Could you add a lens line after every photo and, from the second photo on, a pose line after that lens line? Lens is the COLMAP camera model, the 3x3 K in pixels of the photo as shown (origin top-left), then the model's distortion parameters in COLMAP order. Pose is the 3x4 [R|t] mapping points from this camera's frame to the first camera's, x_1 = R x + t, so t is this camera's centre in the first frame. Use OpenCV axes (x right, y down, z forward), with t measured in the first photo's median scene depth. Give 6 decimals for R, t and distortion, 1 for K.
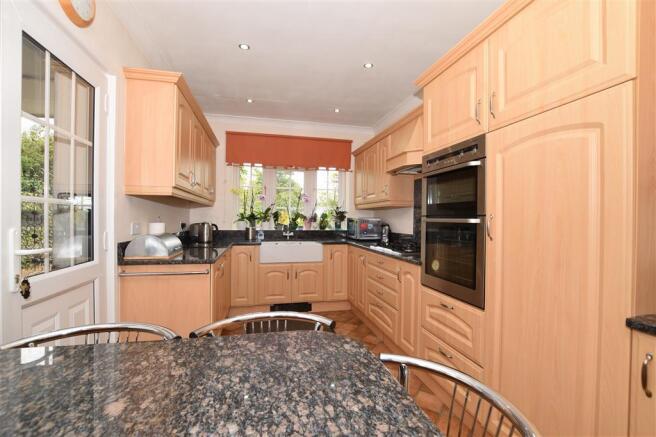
lens RADIAL K [[297.3, 0, 331.1], [0, 297.3, 220.2], [0, 0, 1]] dist [-0.022579, 0.002046]
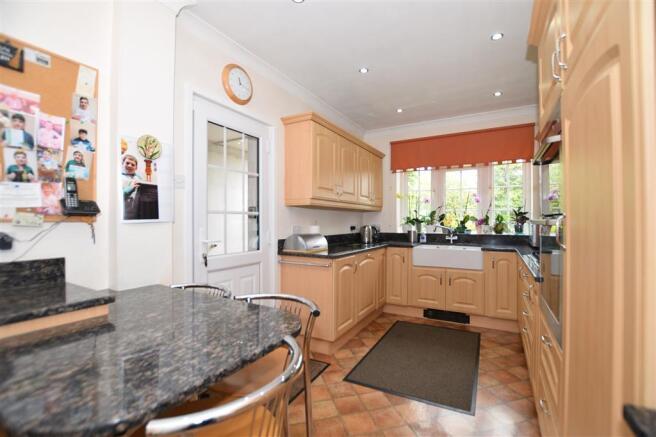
lens RADIAL K [[297.3, 0, 329.5], [0, 297.3, 221.2], [0, 0, 1]] dist [-0.022579, 0.002046]
pose [[0.720764, -0.012149, -0.693074, 0.249020], [0.005512, 0.999915, -0.011796, 0.002637], [0.693159, 0.004682, 0.720770, 0.058387]]
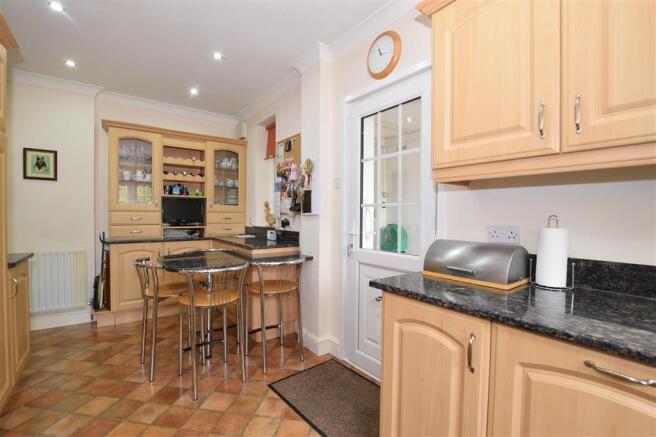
lens RADIAL K [[297.3, 0, 324.8], [0, 297.3, 216.8], [0, 0, 1]] dist [-0.022579, 0.002046]
pose [[-0.918655, 0.001238, -0.395059, -0.026732], [-0.004234, 0.999907, 0.012980, -0.007835], [0.395039, 0.013597, -0.918564, 0.877515]]
